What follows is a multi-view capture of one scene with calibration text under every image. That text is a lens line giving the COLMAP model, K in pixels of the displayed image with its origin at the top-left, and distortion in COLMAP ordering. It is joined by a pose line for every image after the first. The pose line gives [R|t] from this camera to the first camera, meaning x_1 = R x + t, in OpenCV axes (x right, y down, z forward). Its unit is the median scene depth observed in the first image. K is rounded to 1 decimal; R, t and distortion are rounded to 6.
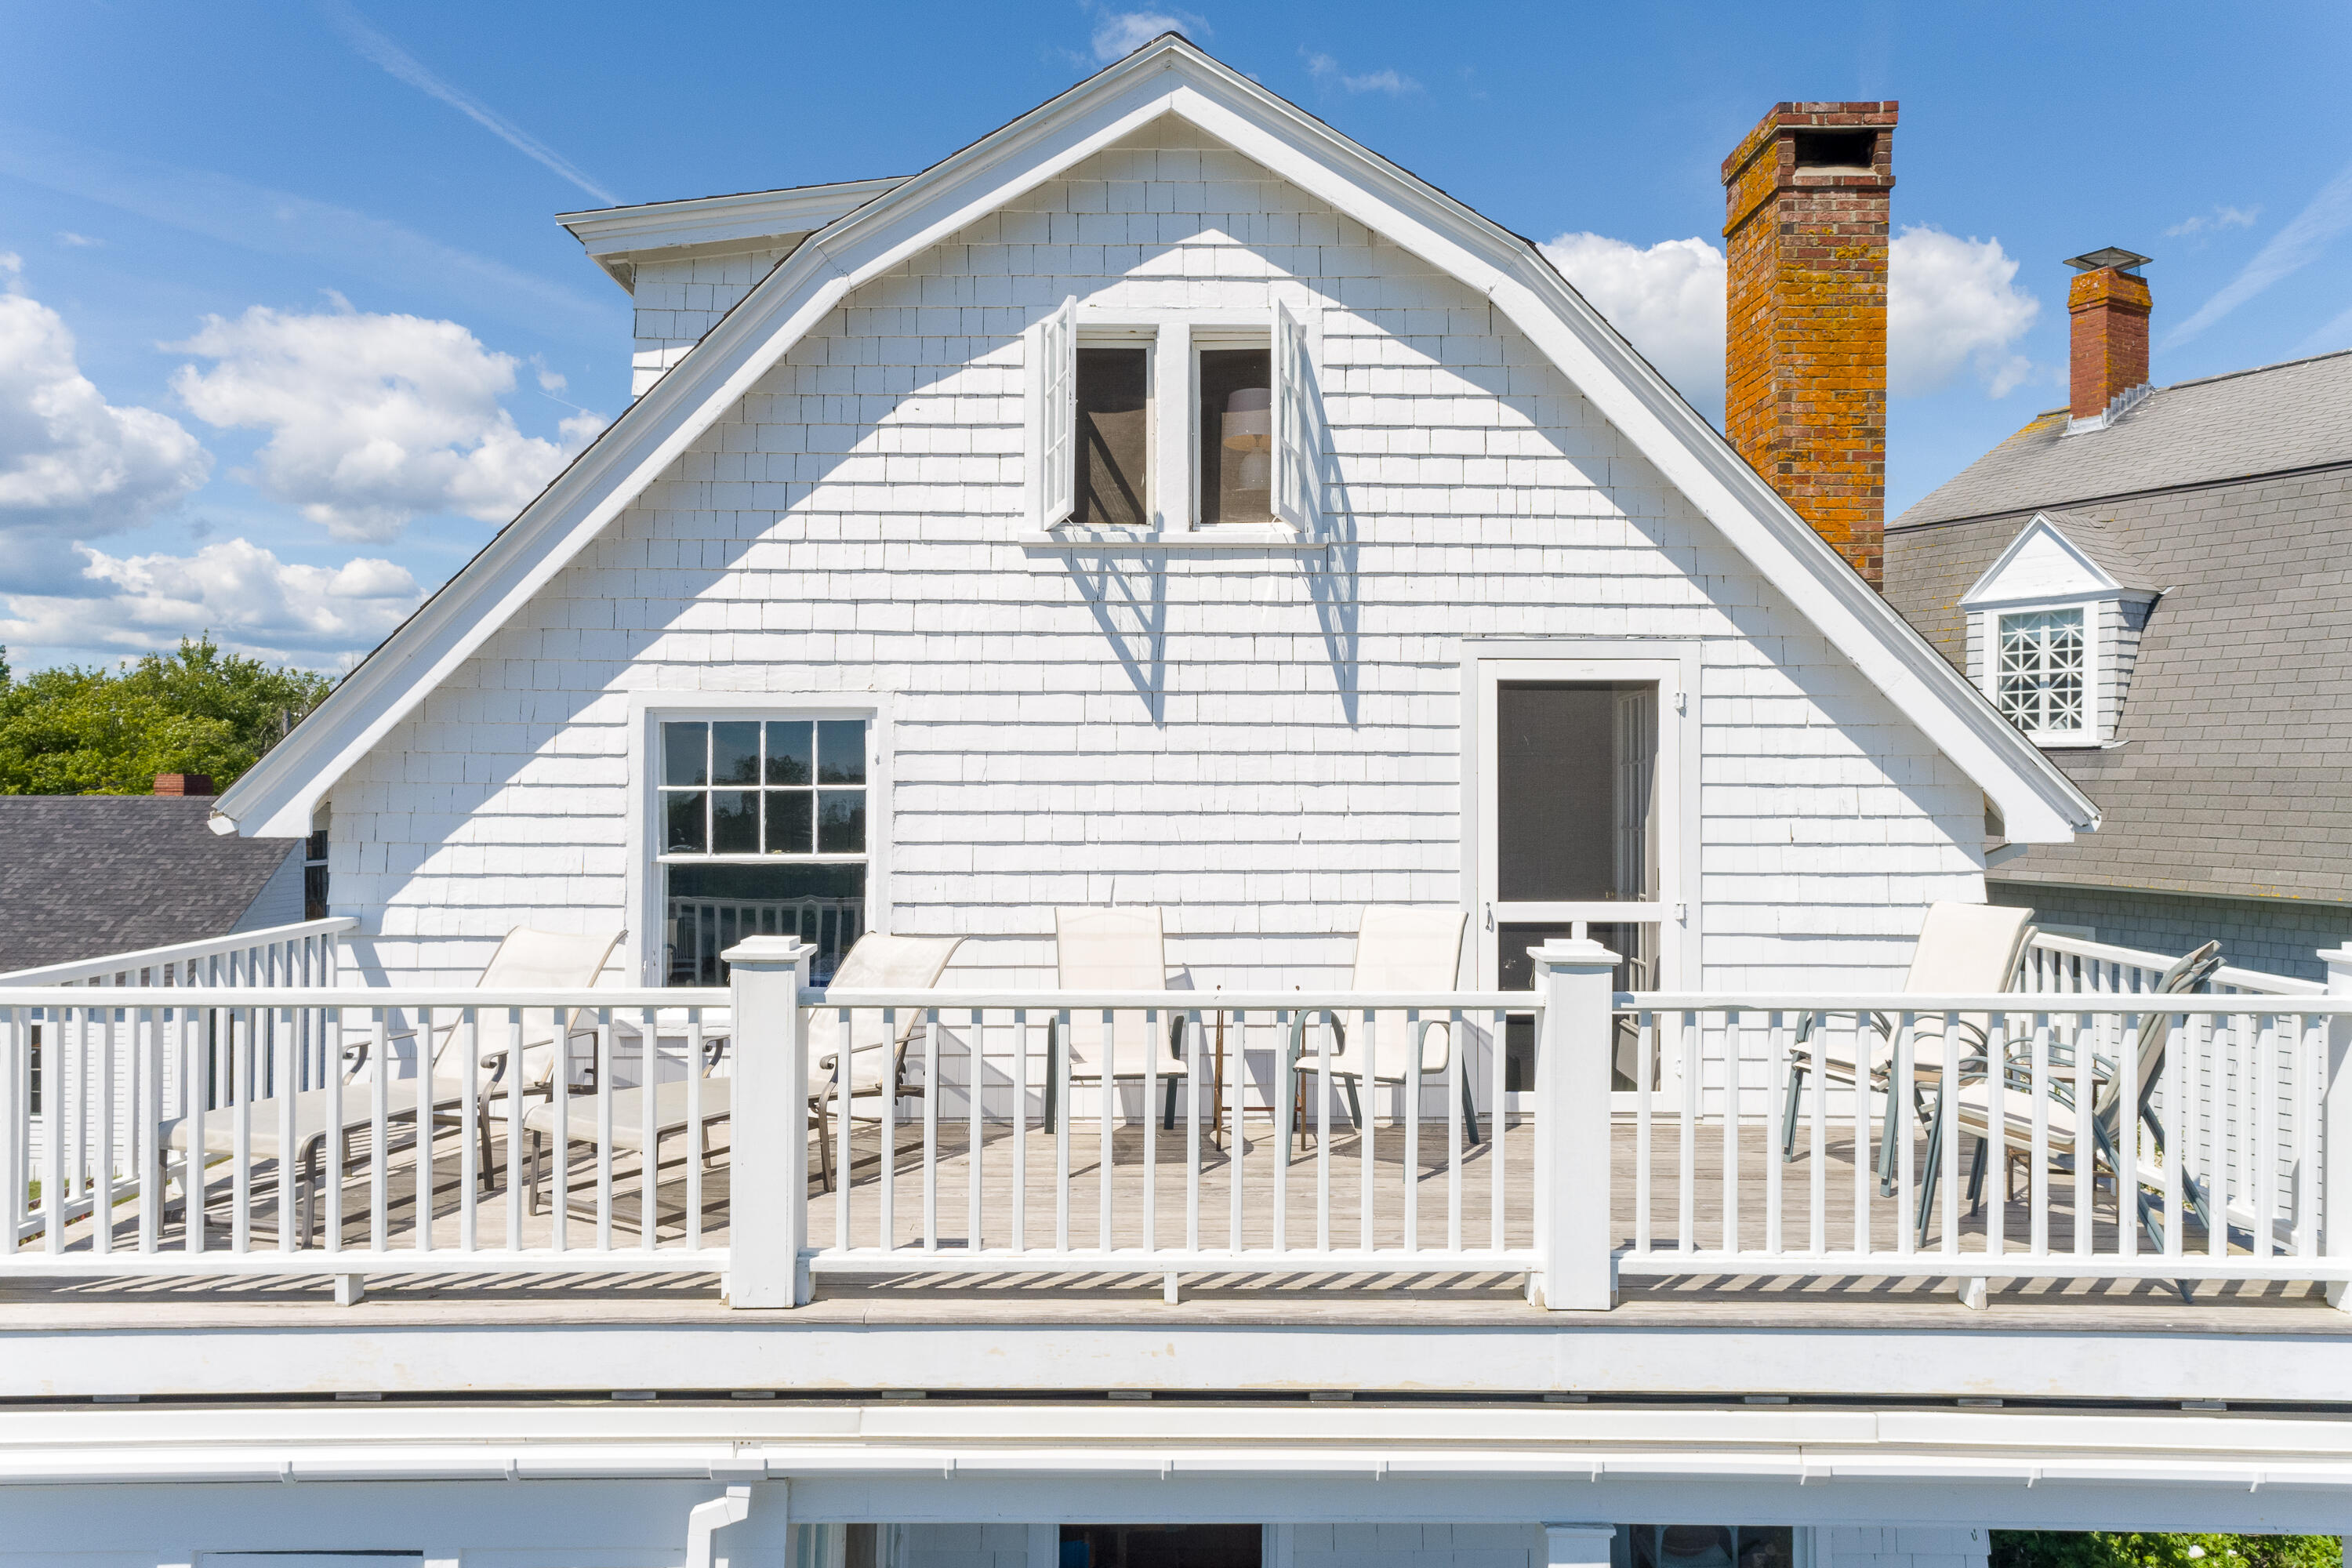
lens RADIAL K [[1635.5, 0, 1180.0], [0, 1635.5, 782.5], [0, 0, 1]] dist [0.044210, -0.002073]
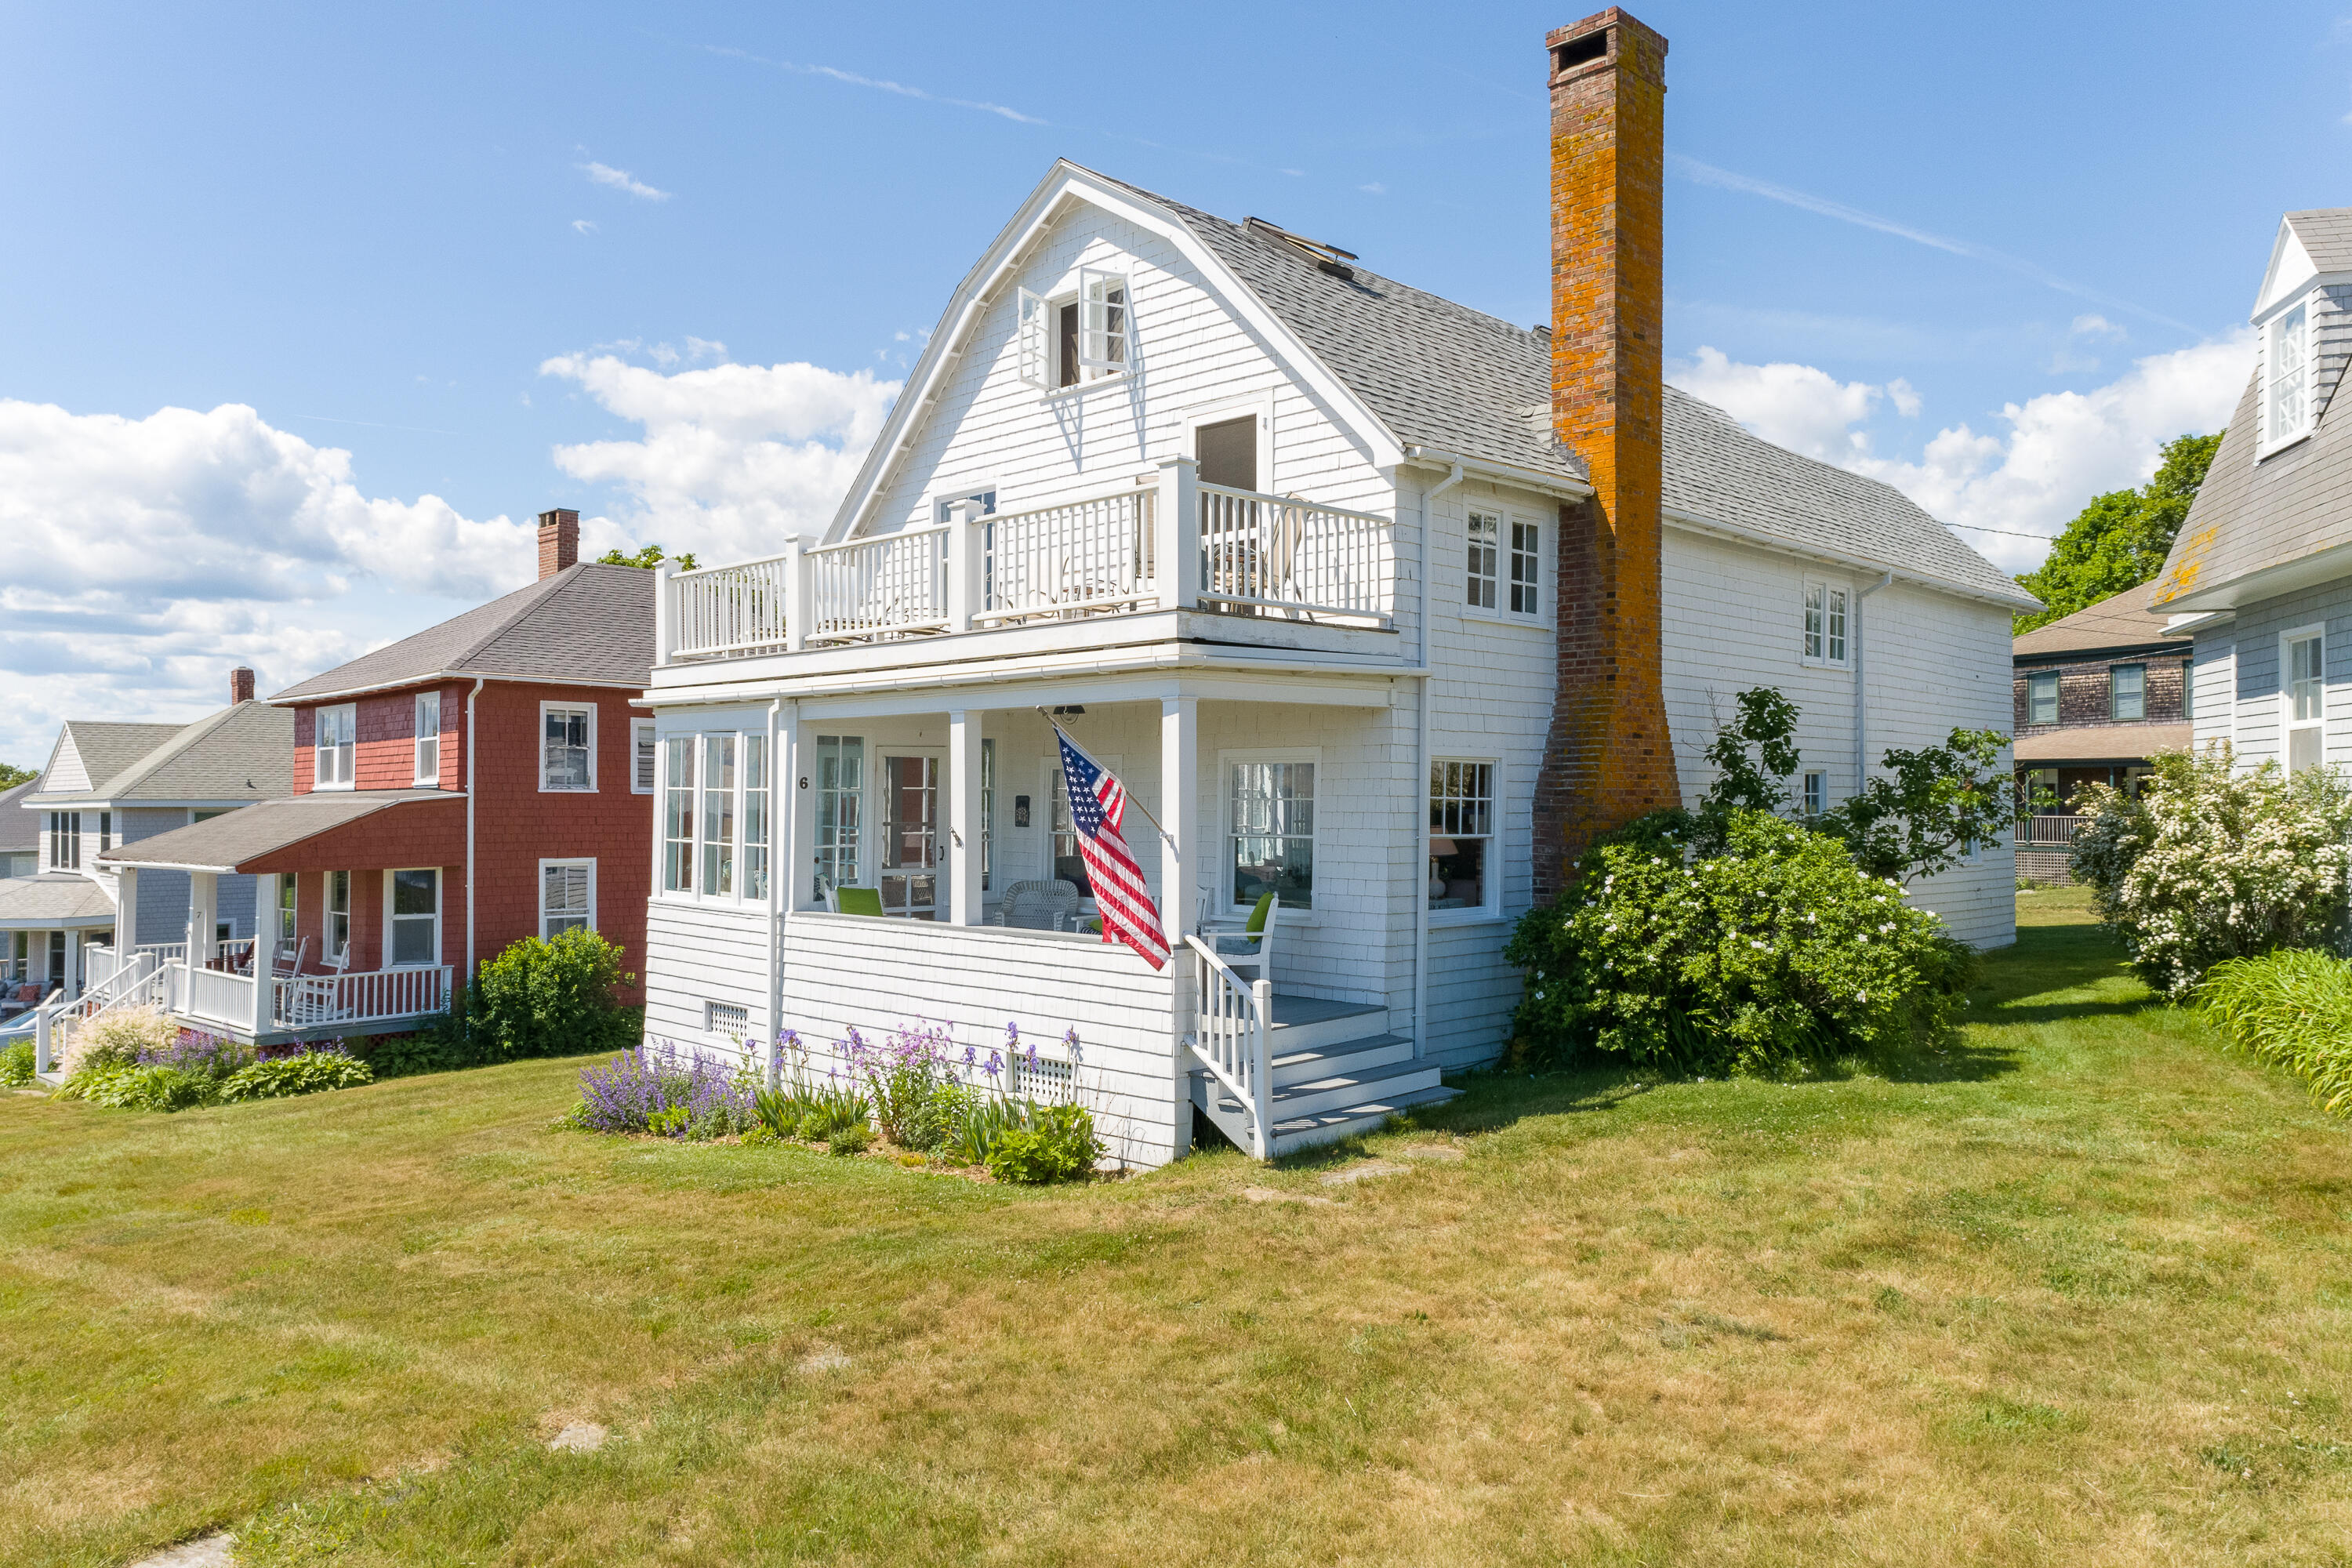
lens RADIAL K [[1635.5, 0, 1168.6], [0, 1635.5, 790.1], [0, 0, 1]] dist [0.044210, -0.002073]
pose [[0.694831, -0.009389, -0.719112, 1.617657], [0.006665, 0.999956, -0.006616, 0.397663], [0.719142, -0.000196, 0.694863, -0.421479]]
